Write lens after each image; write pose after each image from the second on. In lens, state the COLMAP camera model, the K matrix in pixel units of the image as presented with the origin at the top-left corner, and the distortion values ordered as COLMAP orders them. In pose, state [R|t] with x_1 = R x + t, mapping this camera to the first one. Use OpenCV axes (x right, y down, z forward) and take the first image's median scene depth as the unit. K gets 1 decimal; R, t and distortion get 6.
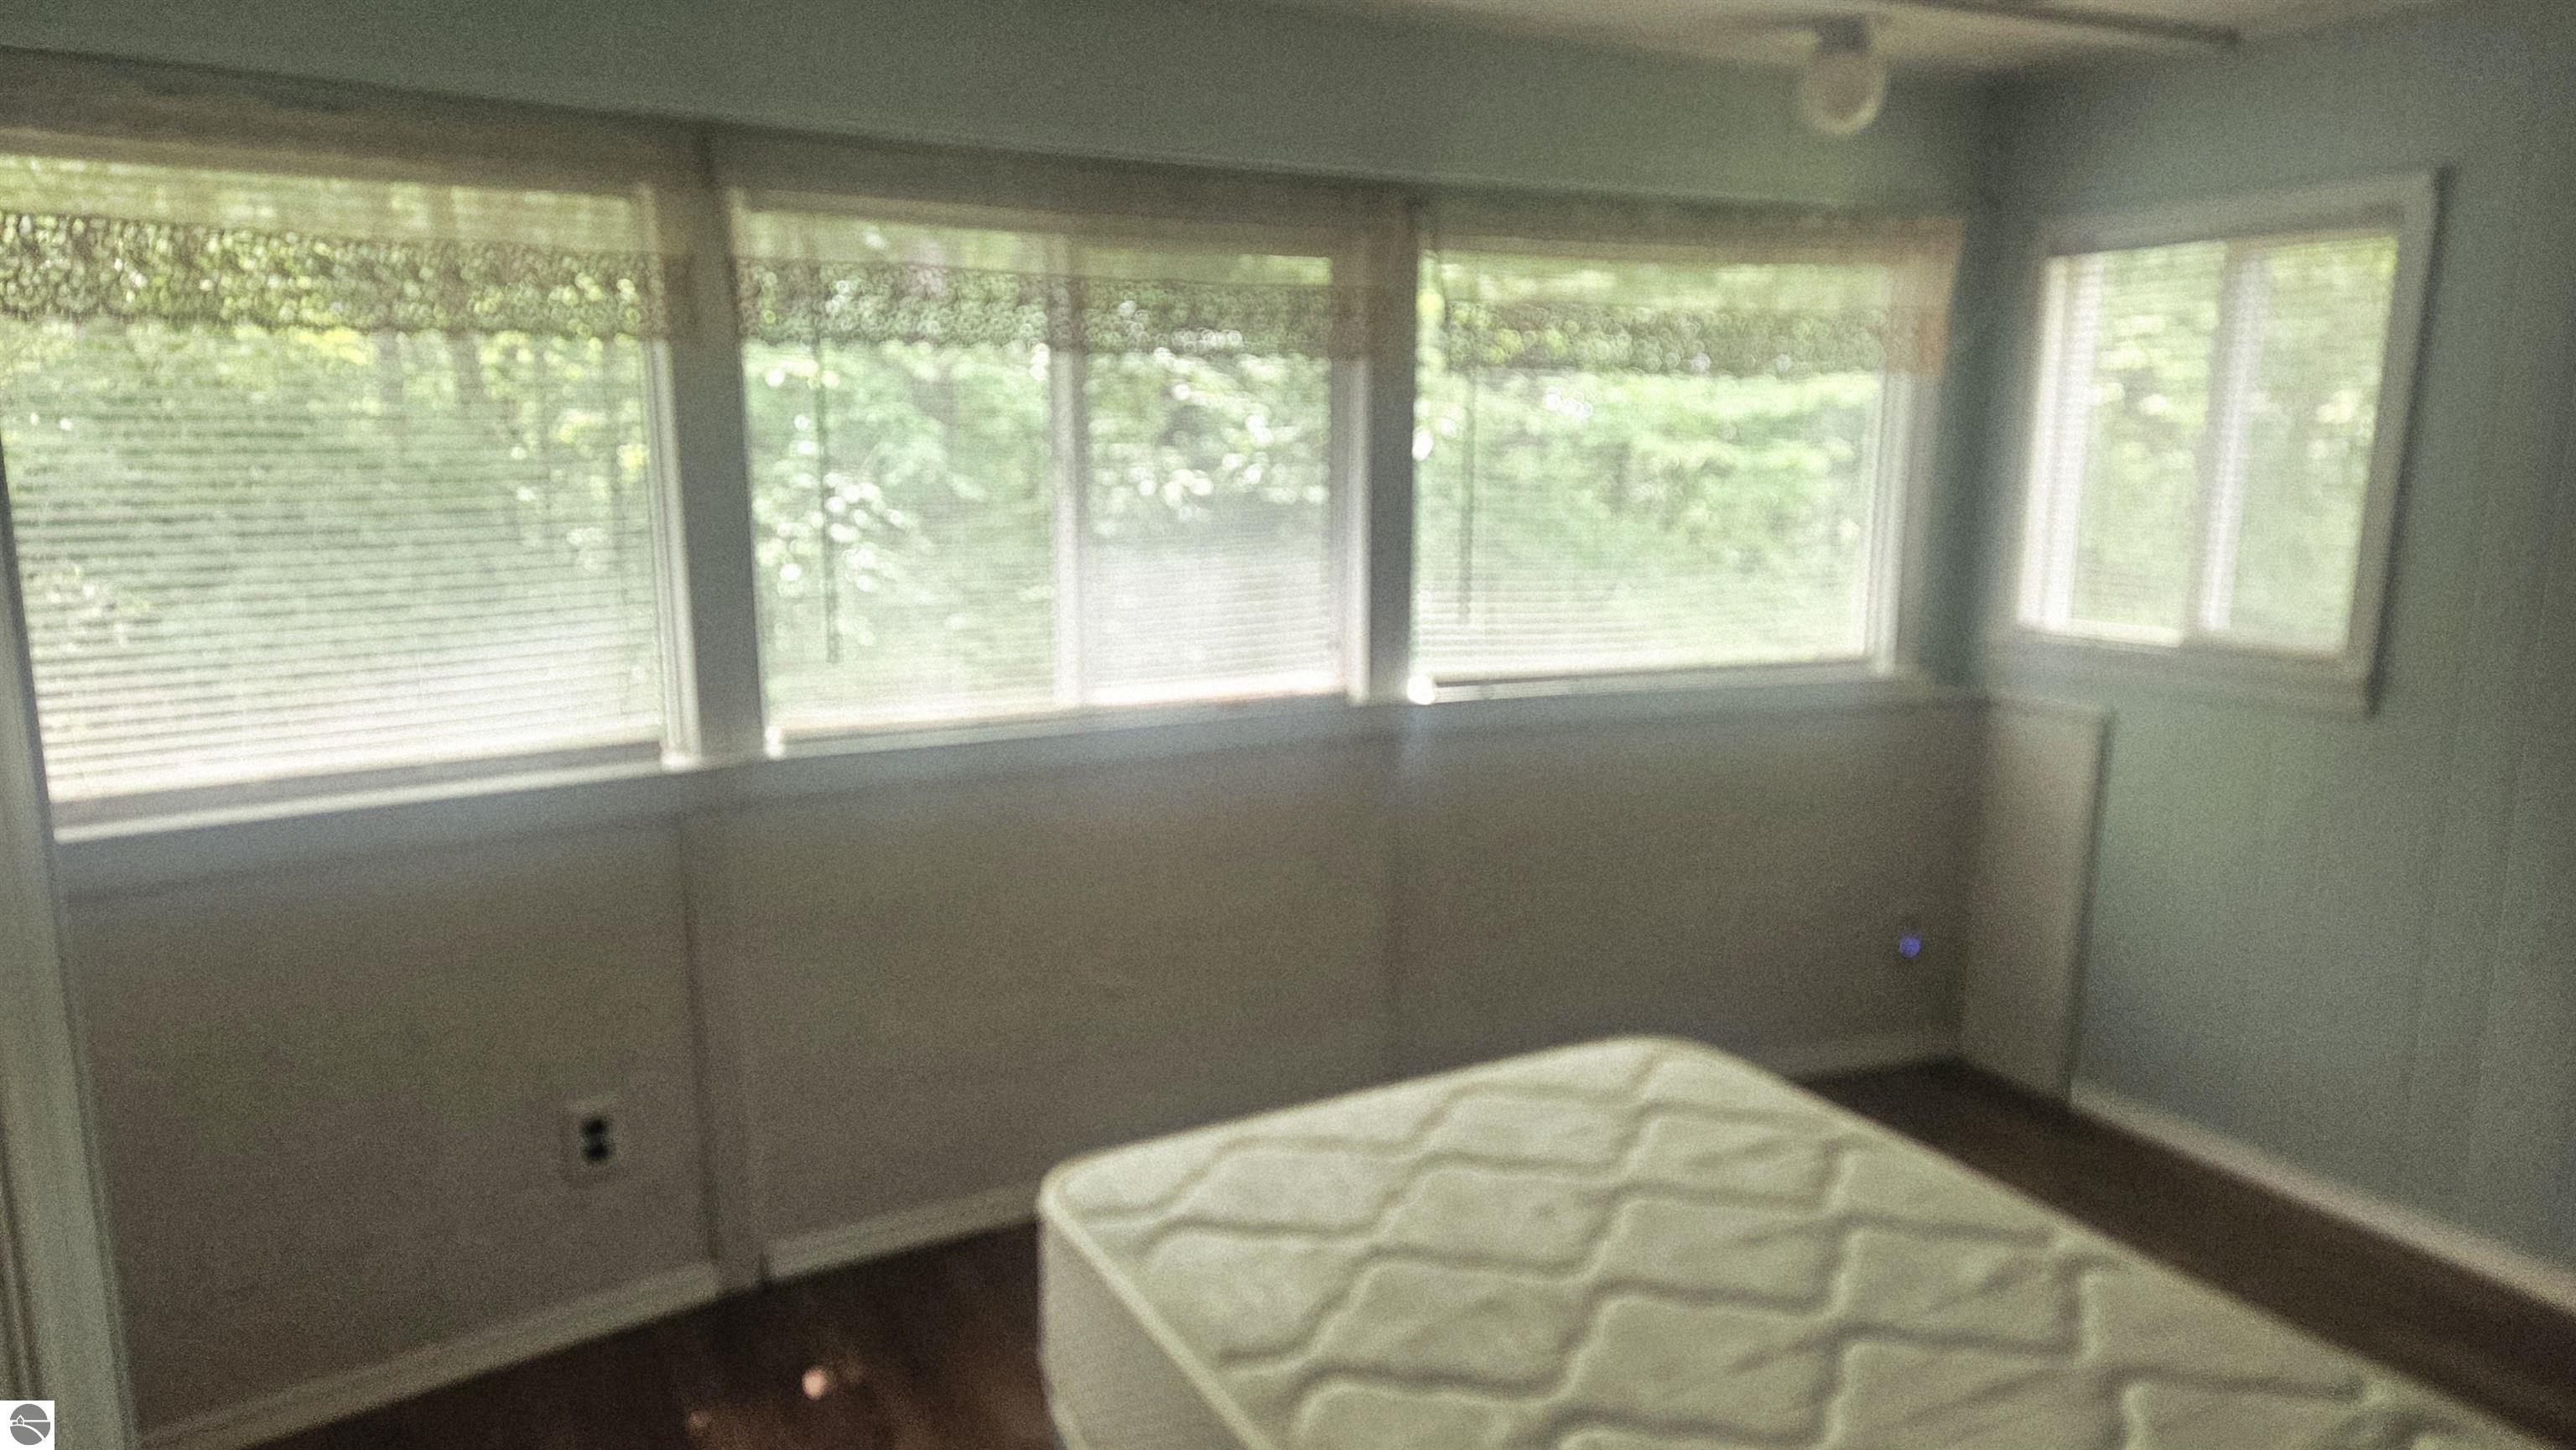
lens RADIAL K [[1732.3, 0, 1282.9], [0, 1732.3, 724.0], [0, 0, 1]] dist [0.084974, -0.055635]
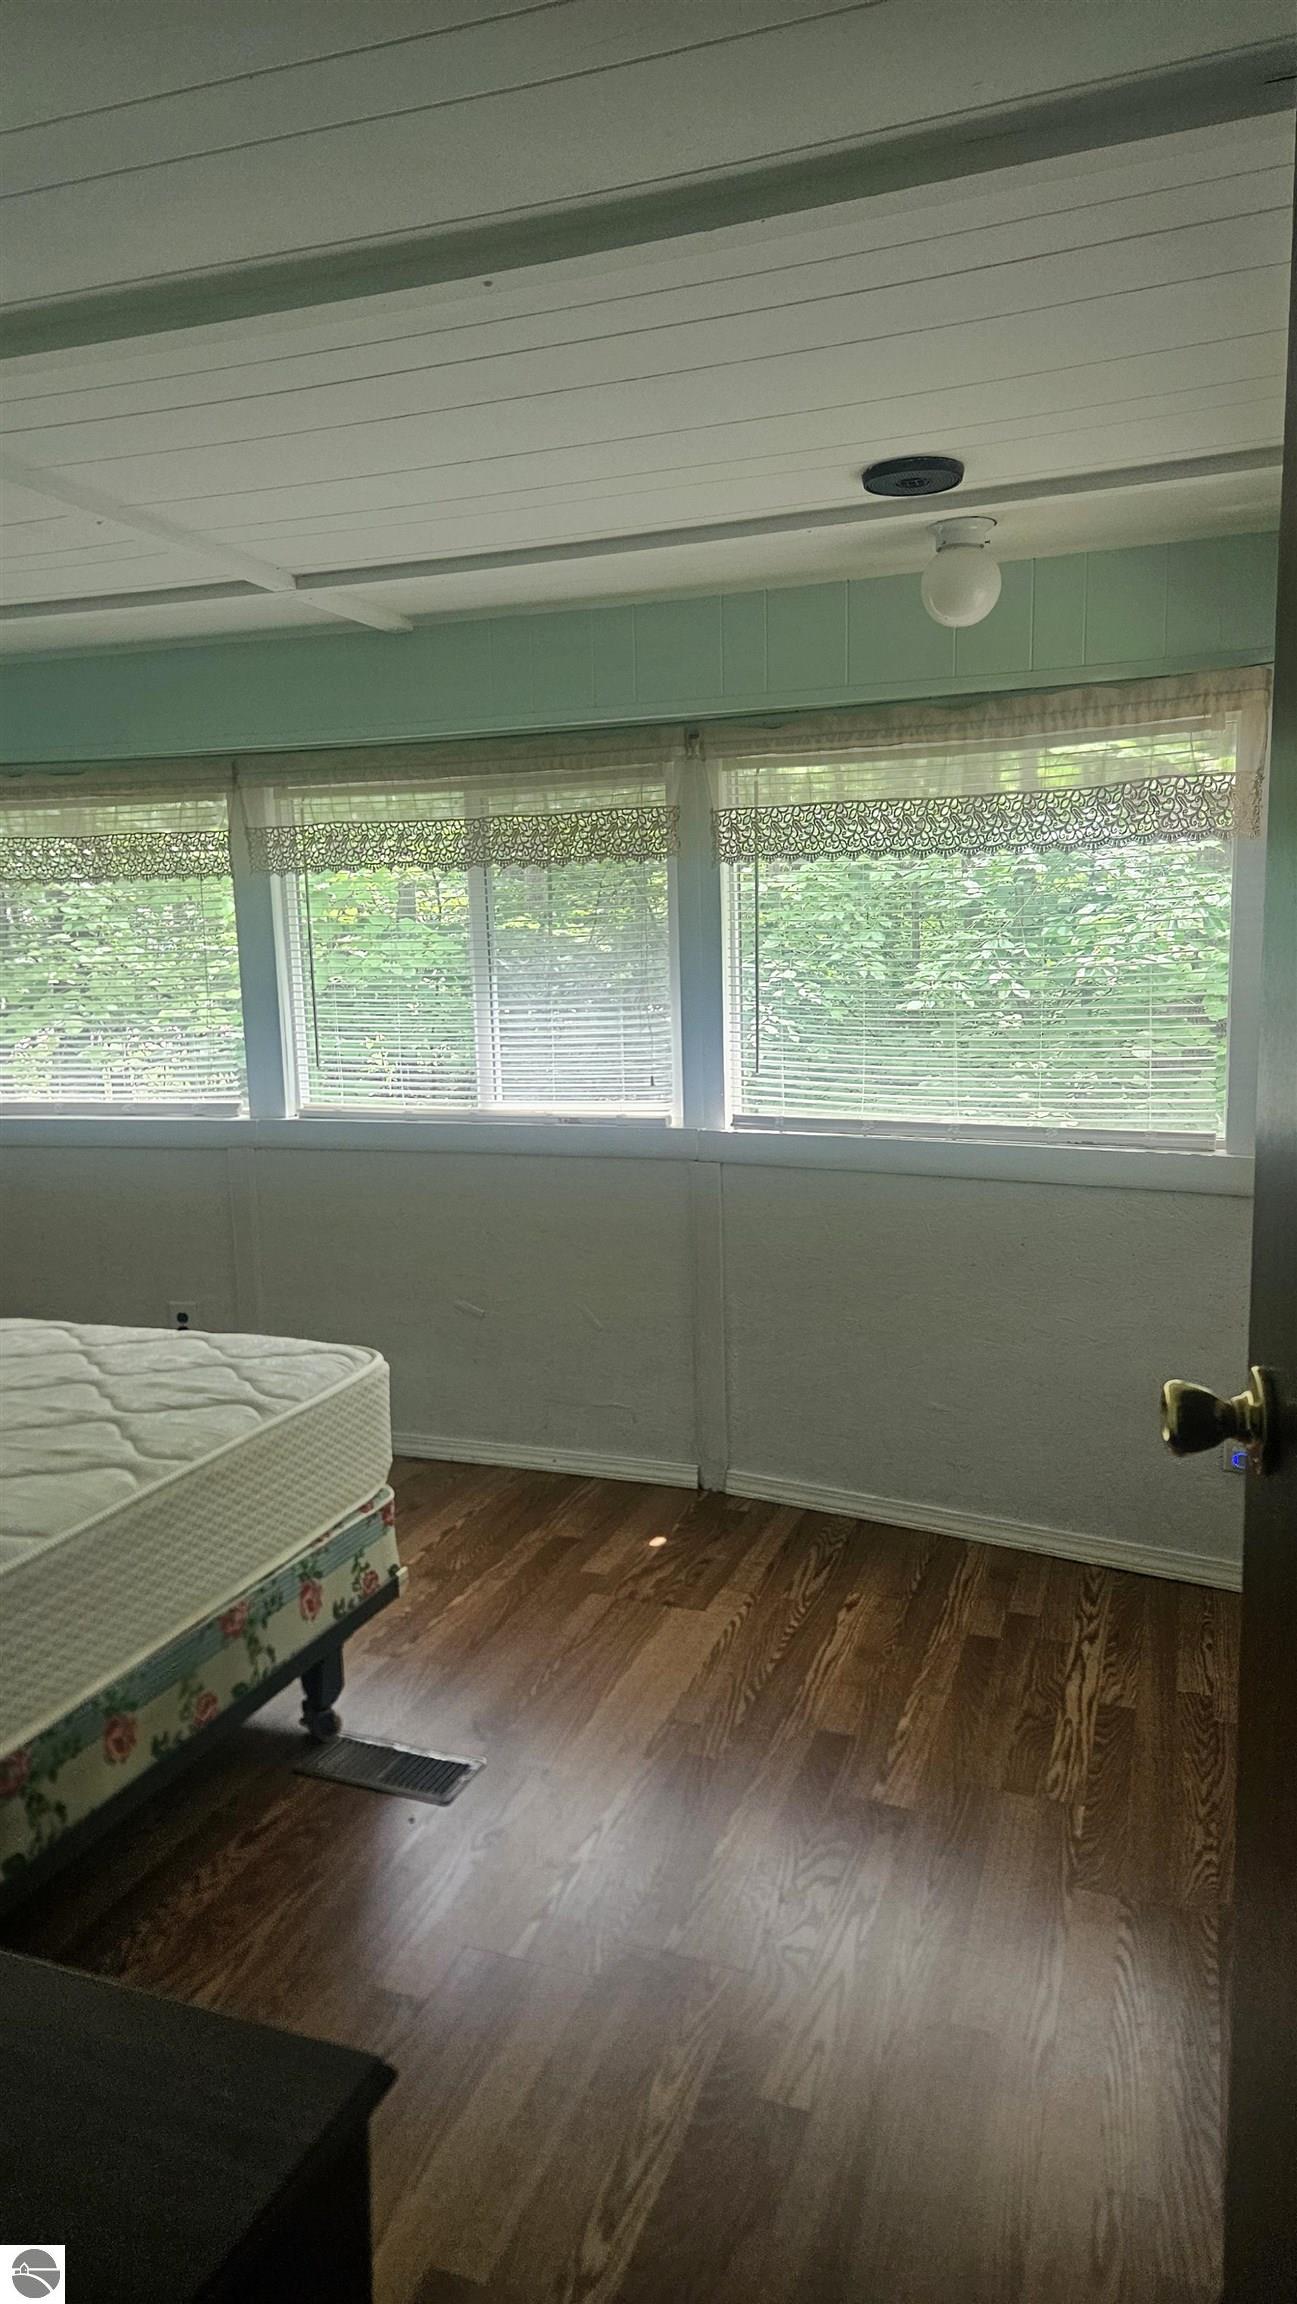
lens RADIAL K [[1549.3, 0, 640.6], [0, 1549.3, 1148.3], [0, 0, 1]] dist [0.084974, -0.055635]
pose [[0.644560, 0.082677, -0.760070, 1.049056], [-0.109215, 0.993897, 0.015494, -0.015673], [0.756713, 0.073024, 0.649656, 0.288436]]
